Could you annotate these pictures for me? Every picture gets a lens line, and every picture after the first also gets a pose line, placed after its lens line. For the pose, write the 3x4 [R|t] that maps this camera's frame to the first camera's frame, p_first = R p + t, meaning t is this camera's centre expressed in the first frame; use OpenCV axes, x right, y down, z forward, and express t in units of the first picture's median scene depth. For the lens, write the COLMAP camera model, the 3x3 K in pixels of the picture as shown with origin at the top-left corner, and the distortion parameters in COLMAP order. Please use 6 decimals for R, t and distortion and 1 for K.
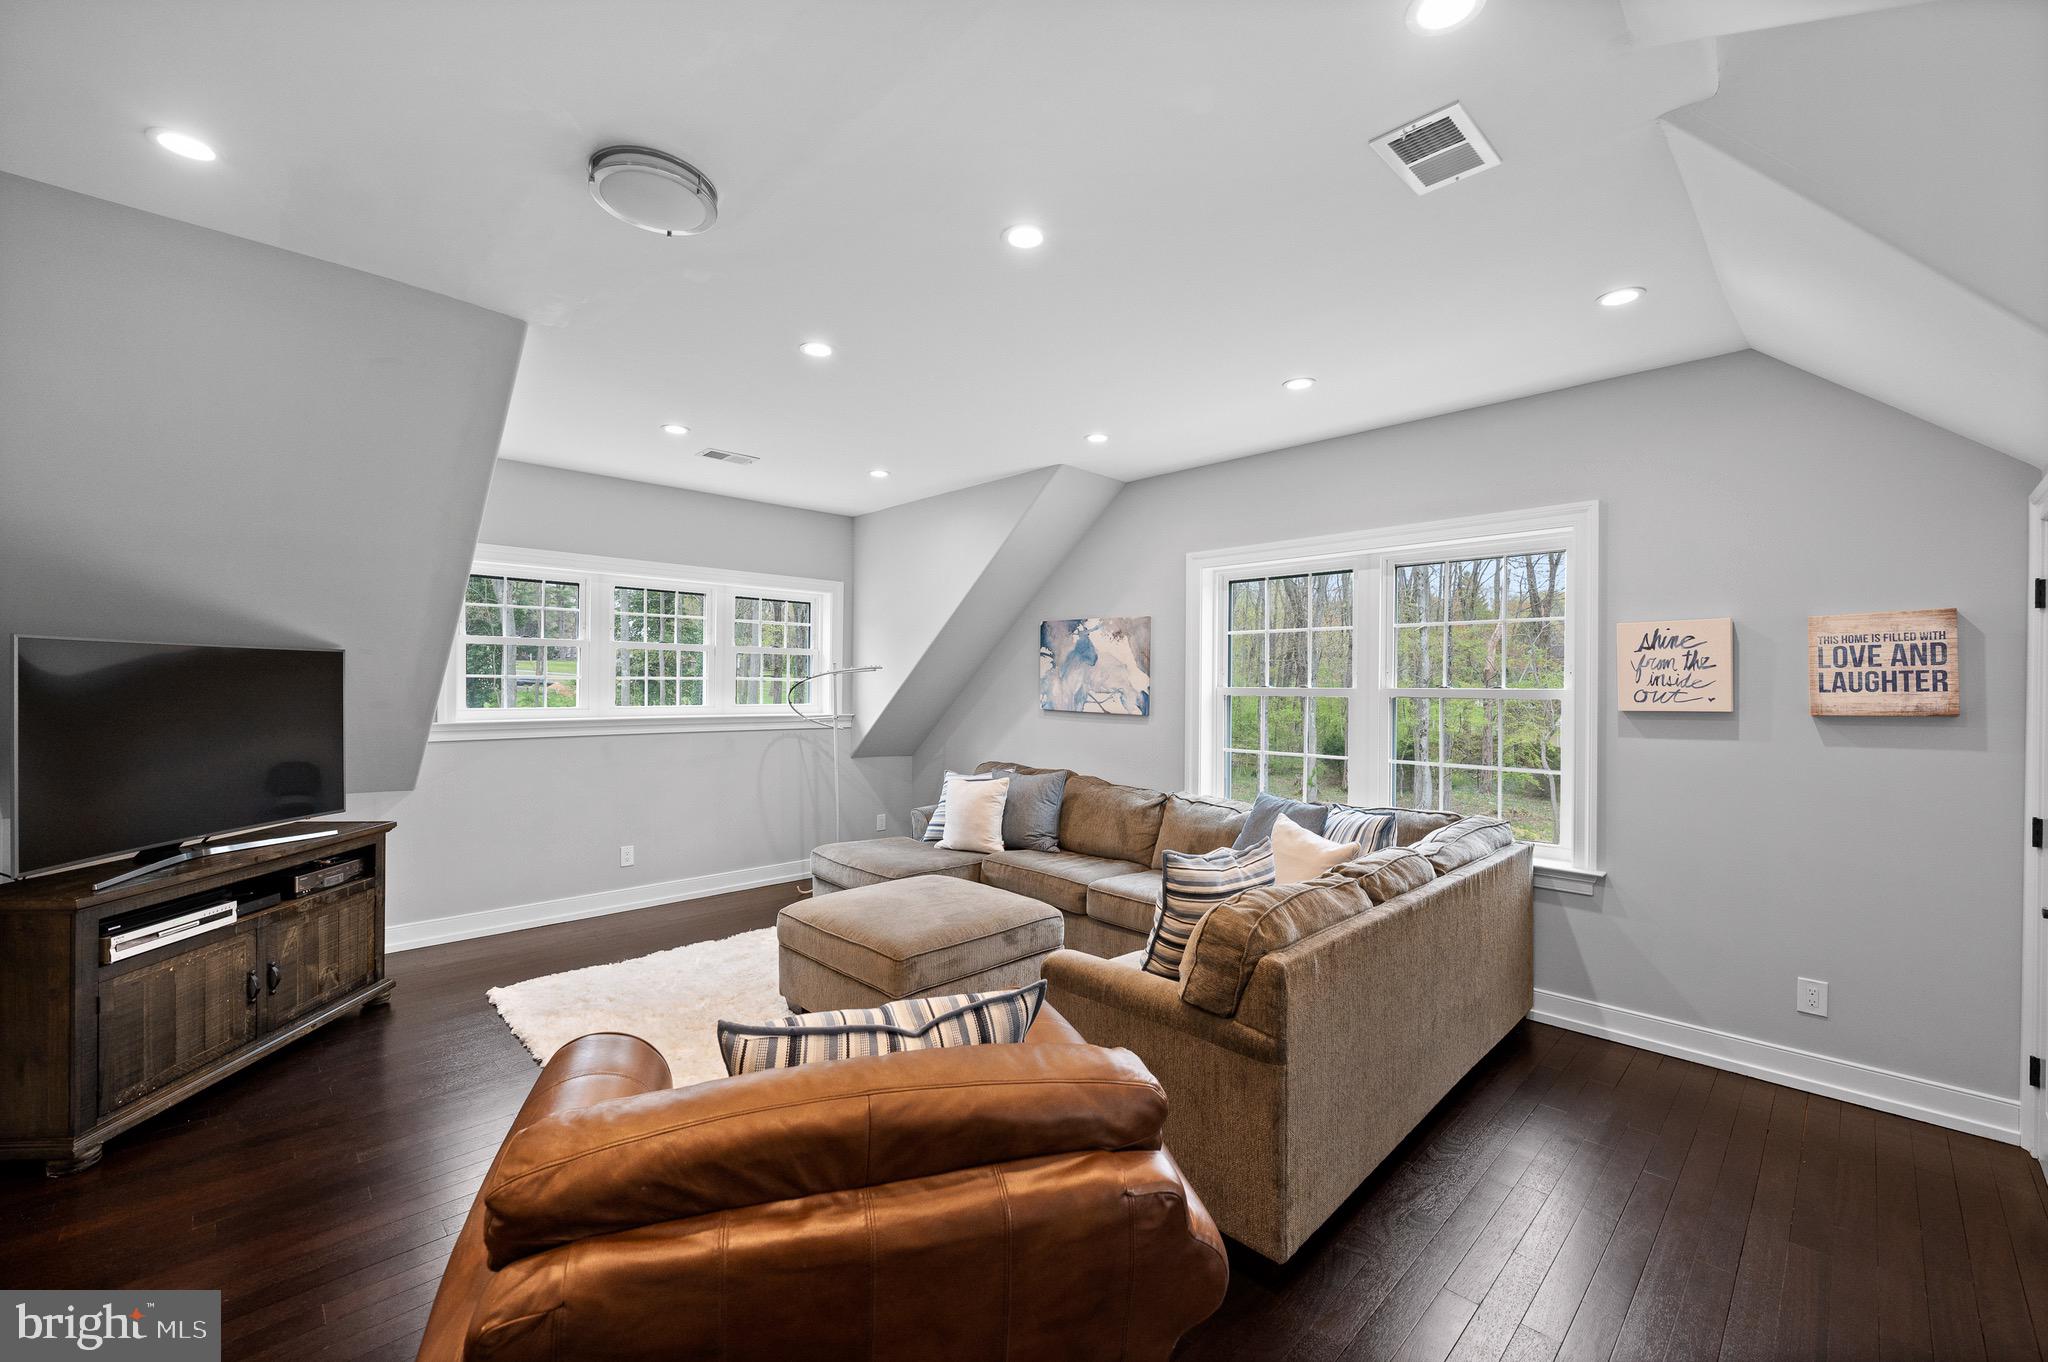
lens RADIAL K [[837.4, 0, 1034.1], [0, 837.4, 685.5], [0, 0, 1]] dist [-0.000208, -0.000007]
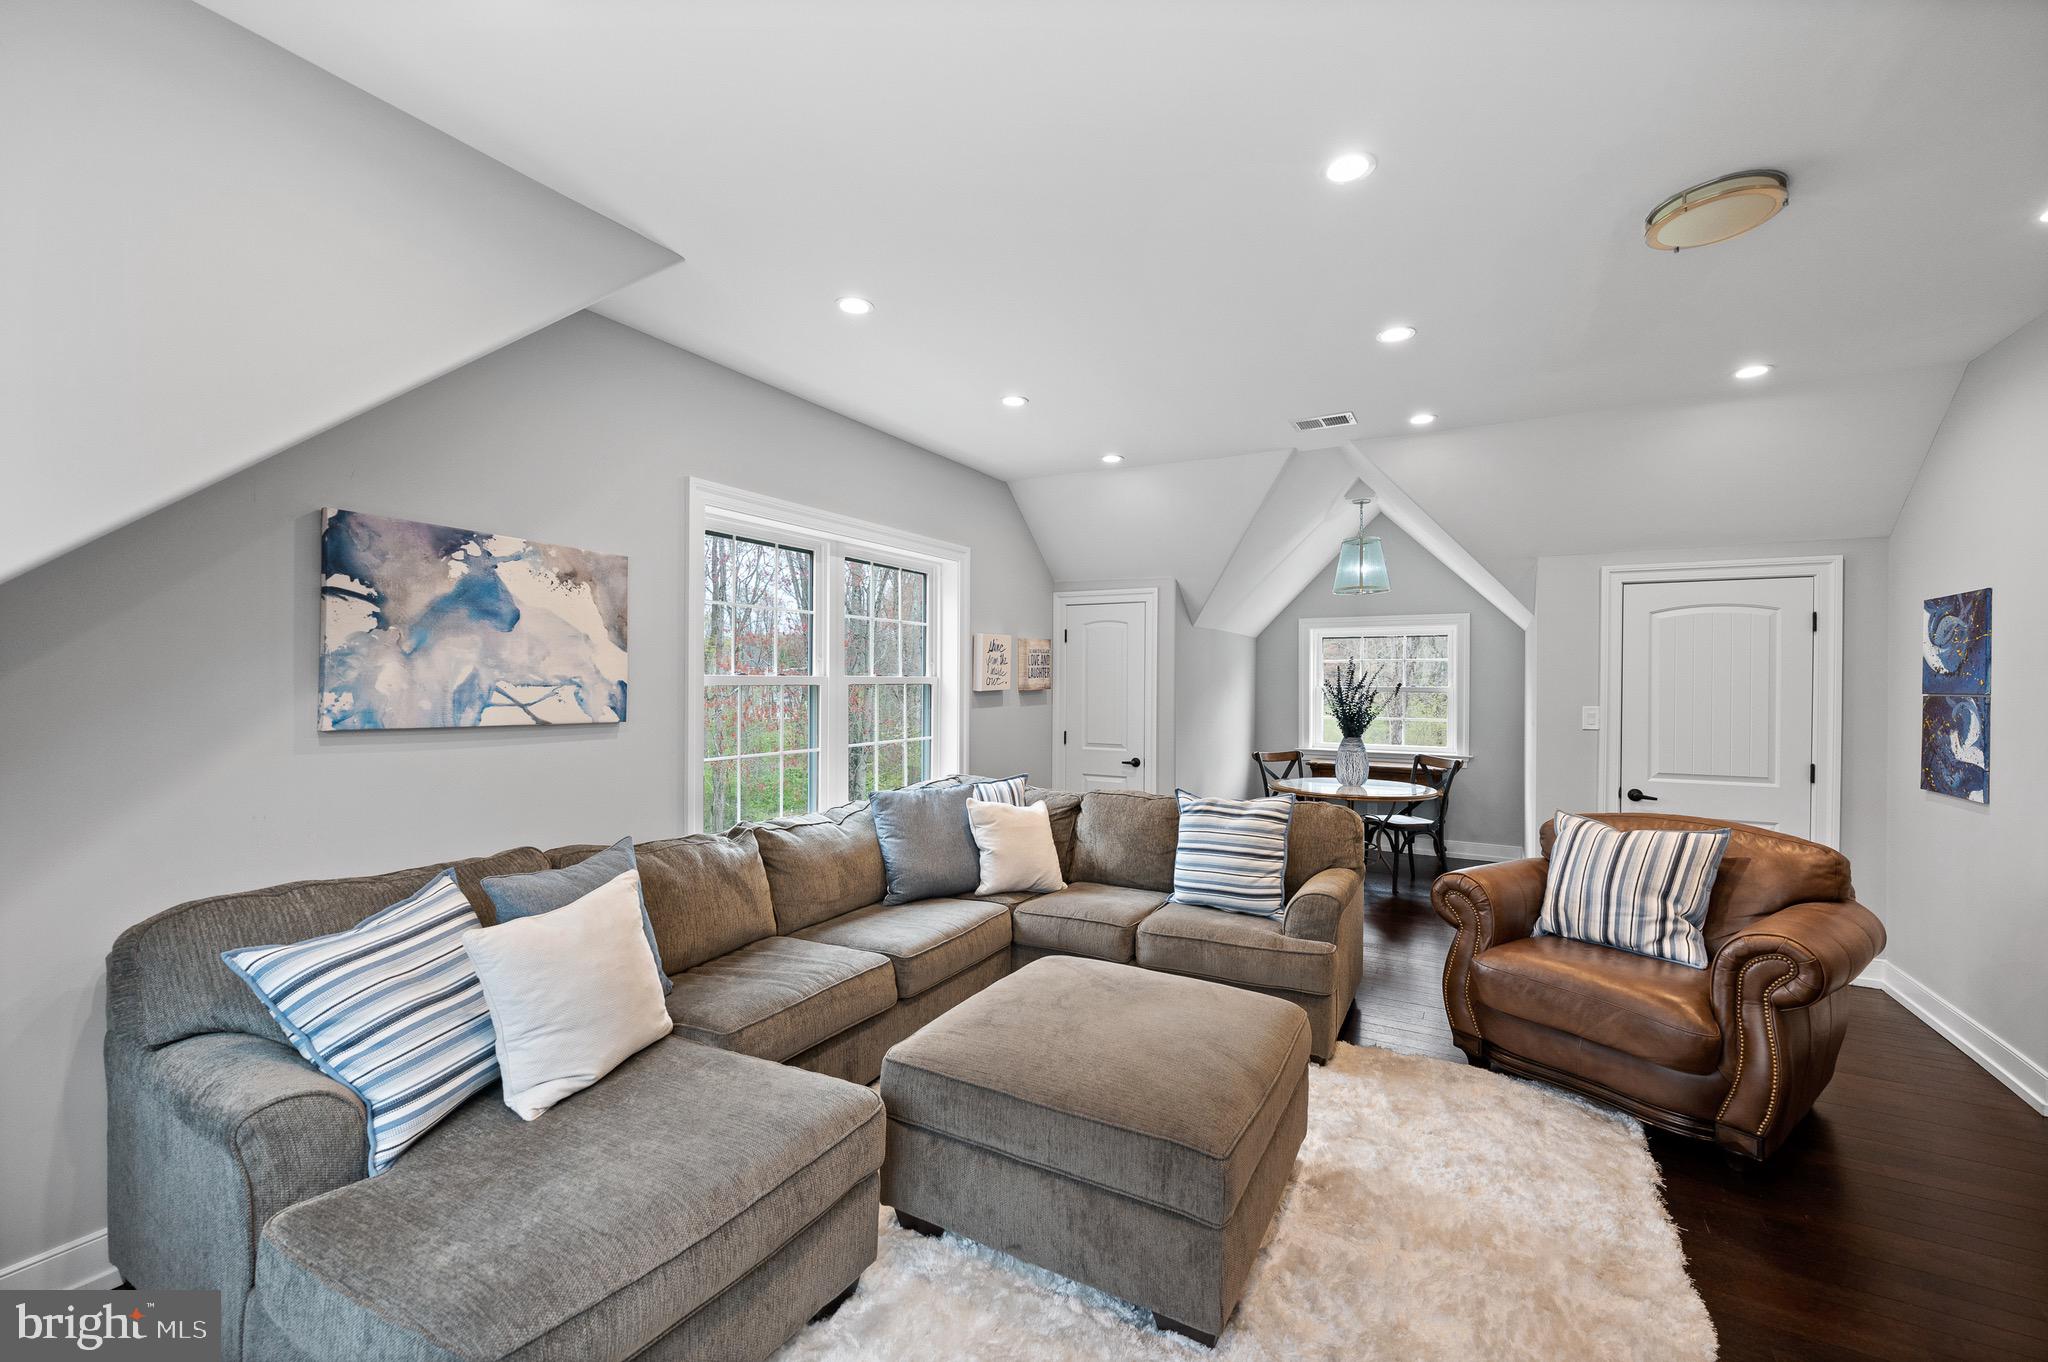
lens RADIAL K [[819.7, 0, 1027.5], [0, 819.7, 685.1], [0, 0, 1]] dist [0.002155, 0.000178]
pose [[-0.273890, -0.006060, 0.961742, -0.478507], [0.003565, 0.999967, 0.007316, 0.005735], [-0.961754, 0.005433, -0.273860, 0.830258]]
